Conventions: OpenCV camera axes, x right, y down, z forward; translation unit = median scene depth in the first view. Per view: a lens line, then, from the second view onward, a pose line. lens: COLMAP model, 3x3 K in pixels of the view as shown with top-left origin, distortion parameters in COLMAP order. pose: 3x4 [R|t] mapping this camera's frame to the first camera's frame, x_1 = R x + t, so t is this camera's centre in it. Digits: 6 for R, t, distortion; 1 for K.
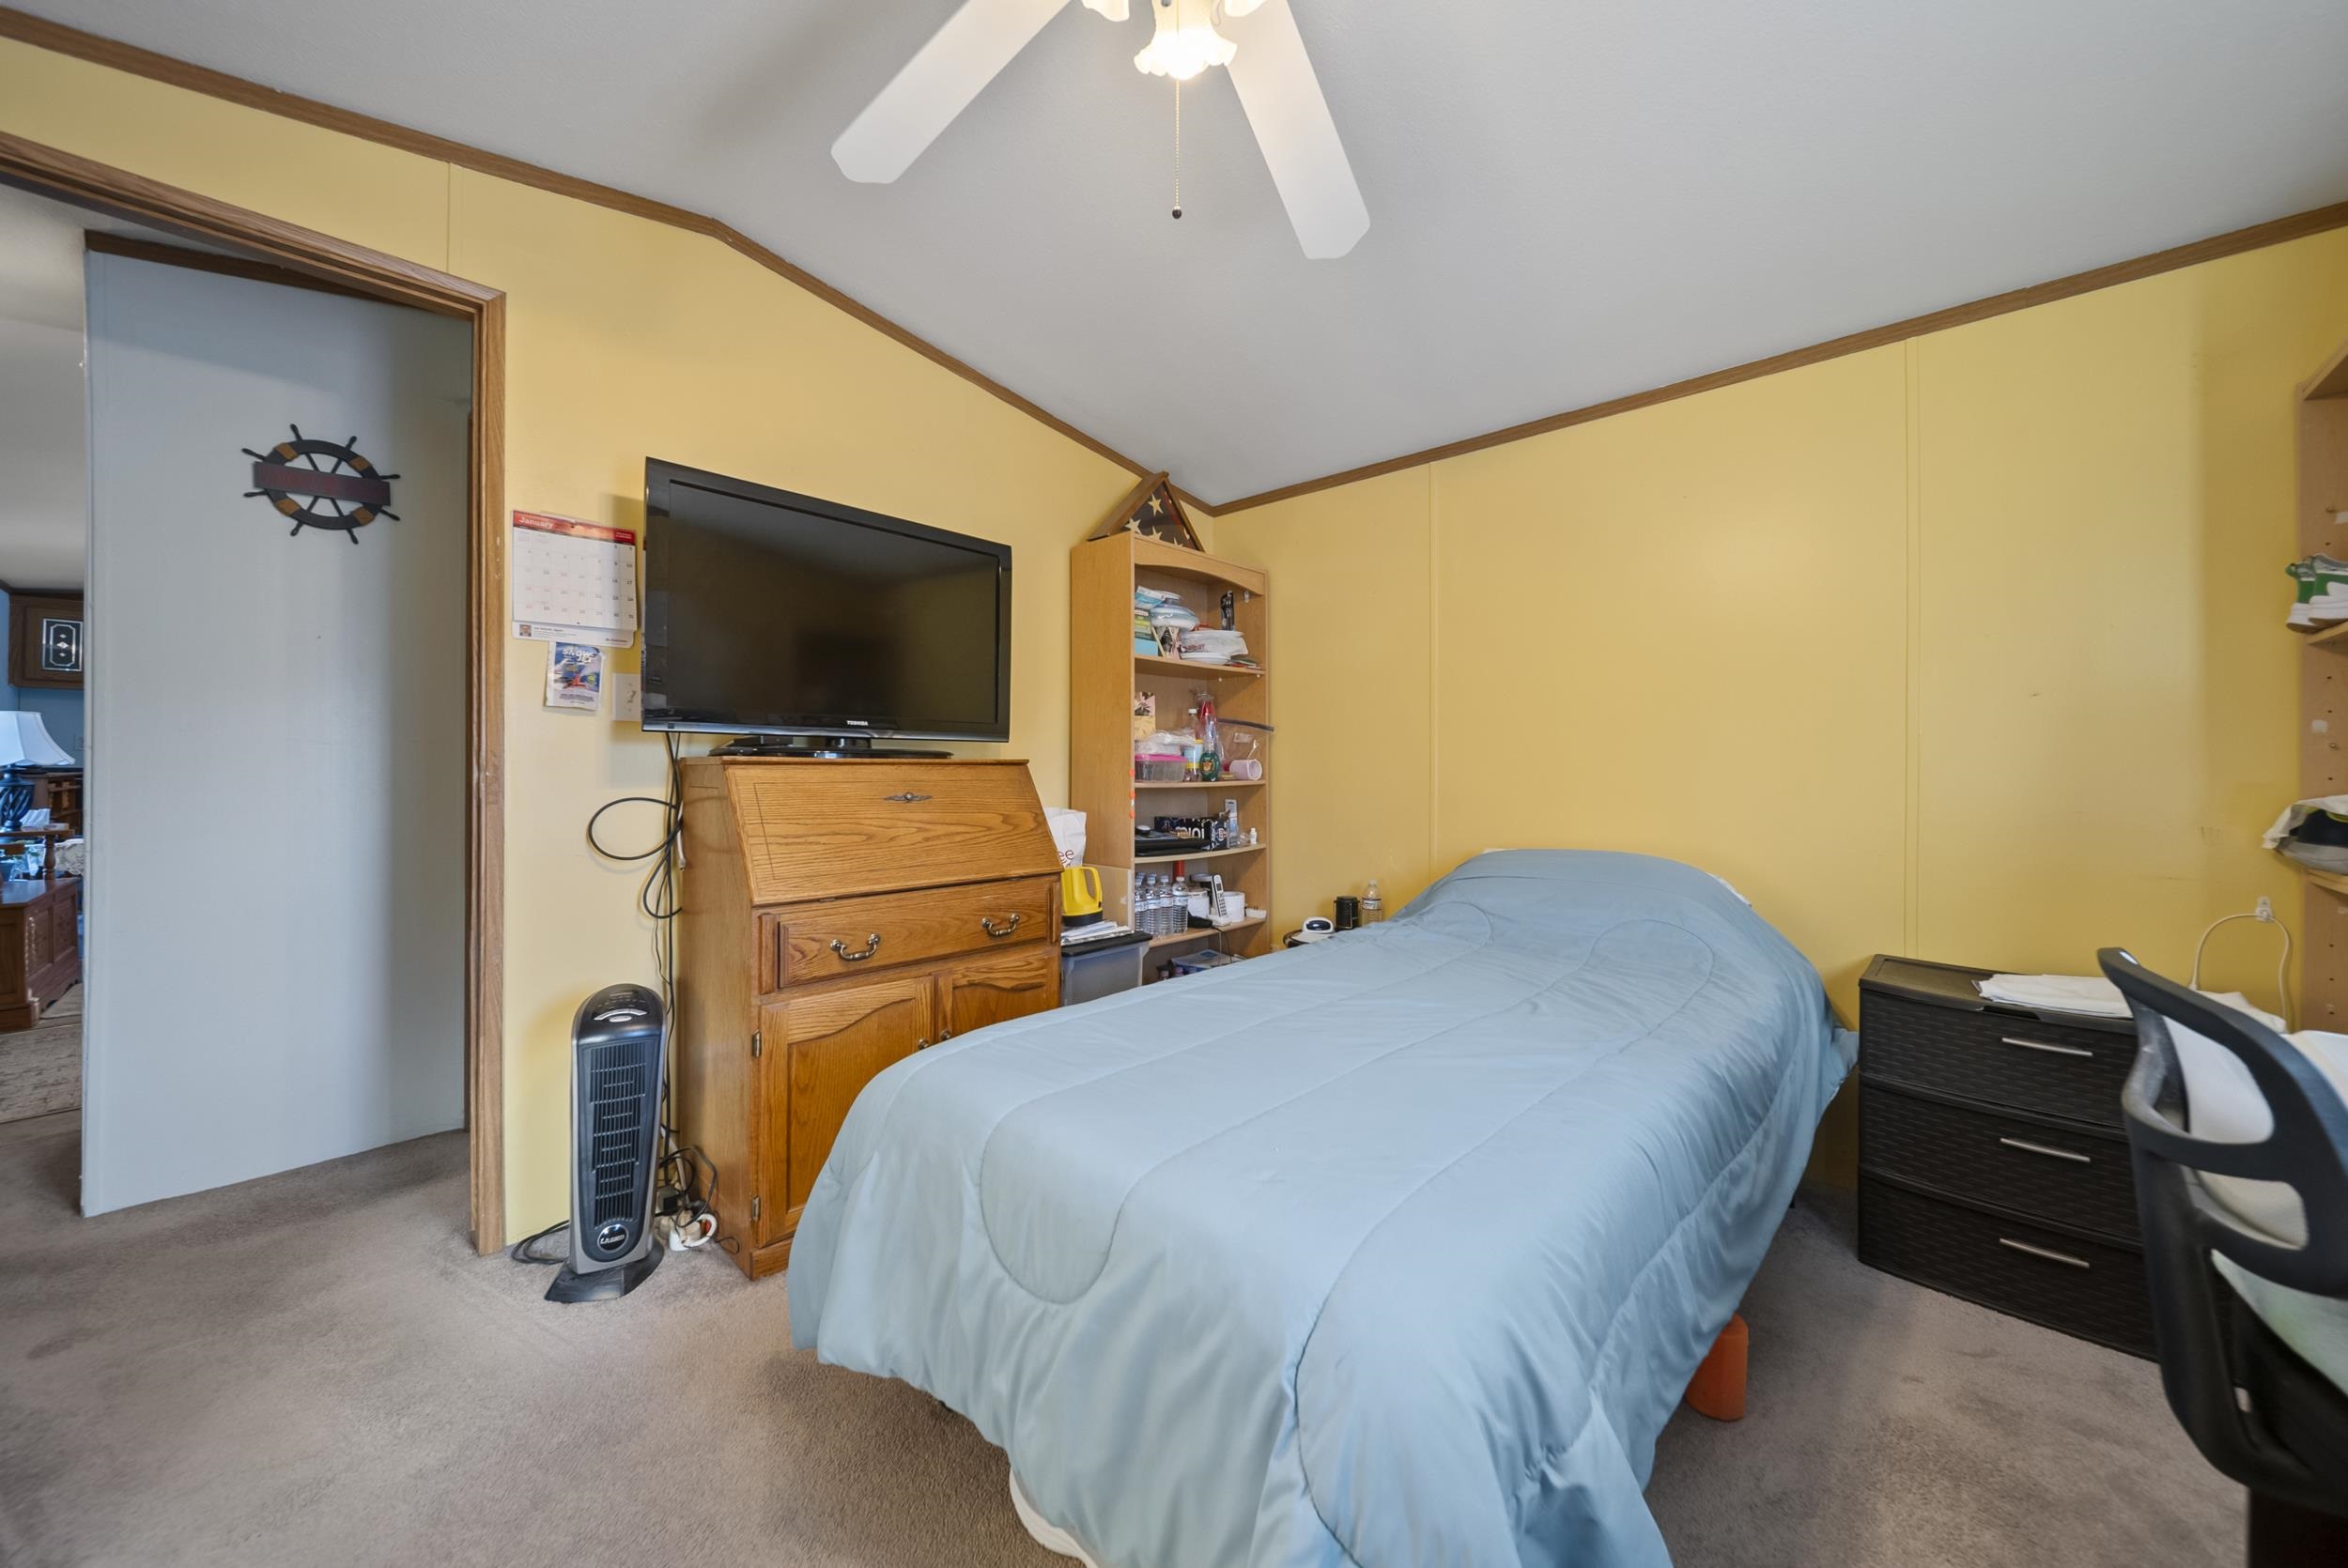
lens RADIAL K [[828.1, 0, 1182.6], [0, 828.1, 763.3], [0, 0, 1]] dist [-0.002175, -0.001359]
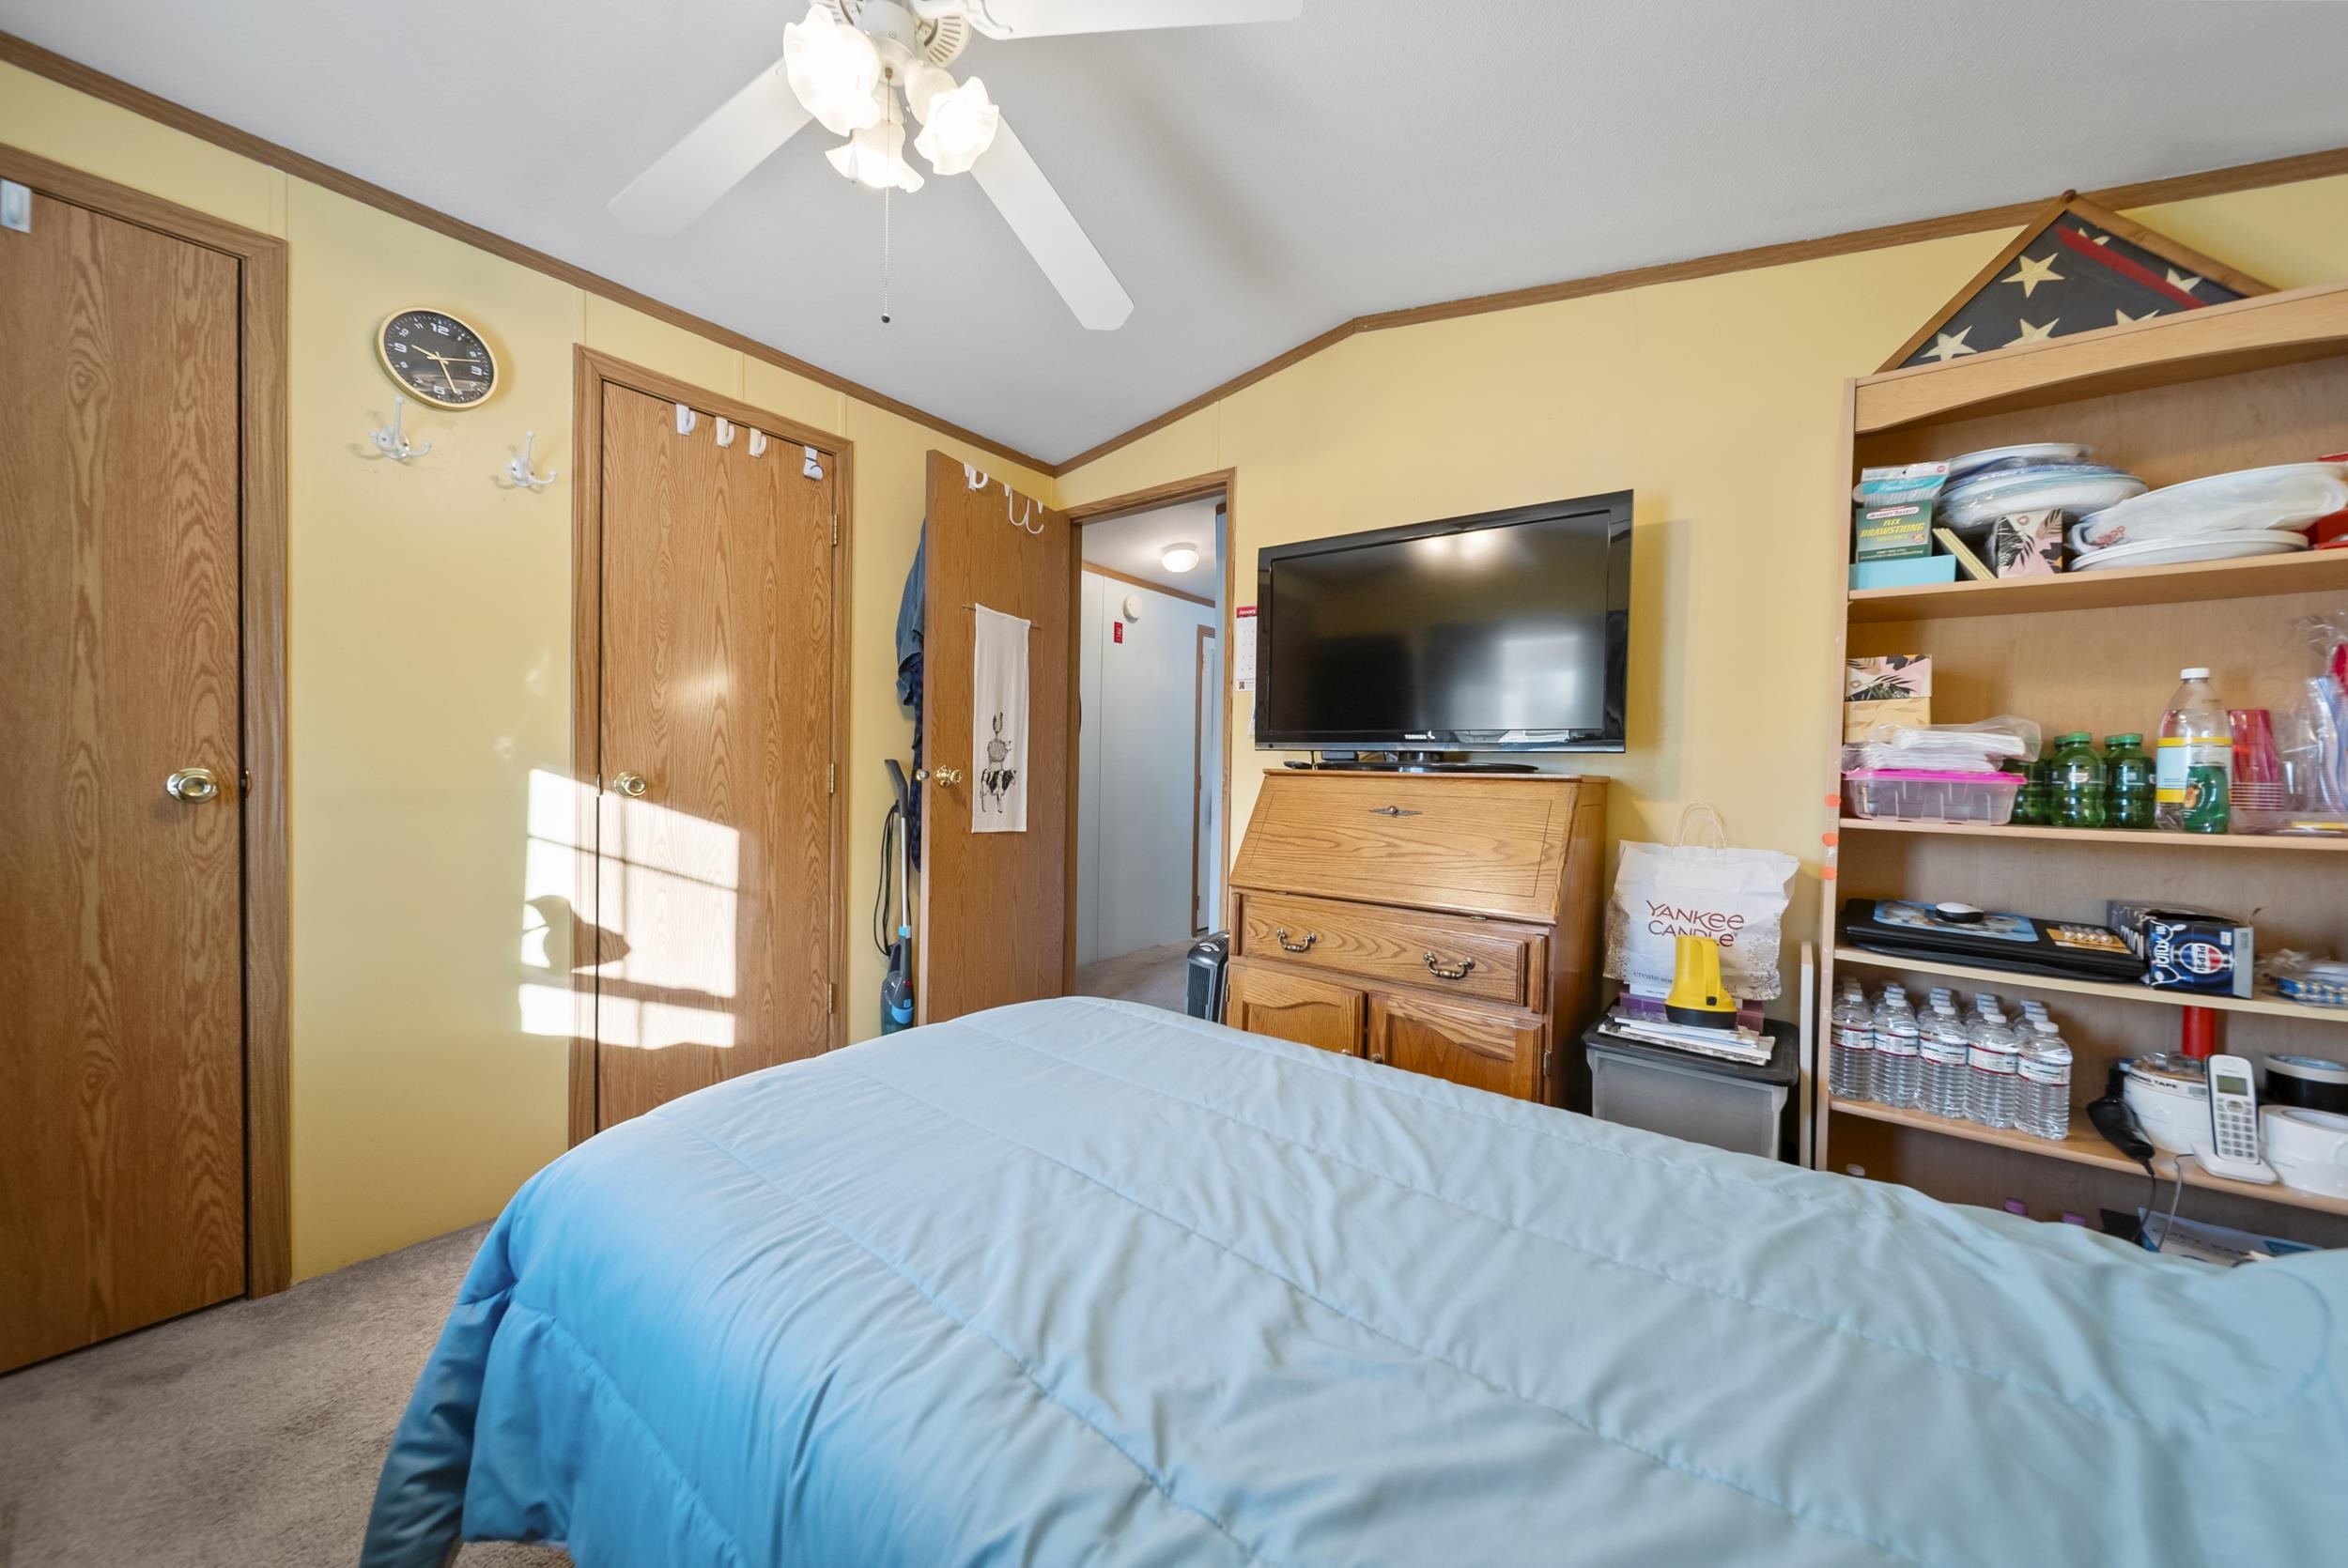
lens RADIAL K [[828.1, 0, 1171.3], [0, 828.1, 787.0], [0, 0, 1]] dist [-0.002175, -0.001359]
pose [[0.097409, 0.016849, -0.995102, 0.531289], [-0.019094, 0.999704, 0.015058, 0.002233], [0.995061, 0.017534, 0.097702, 0.552554]]
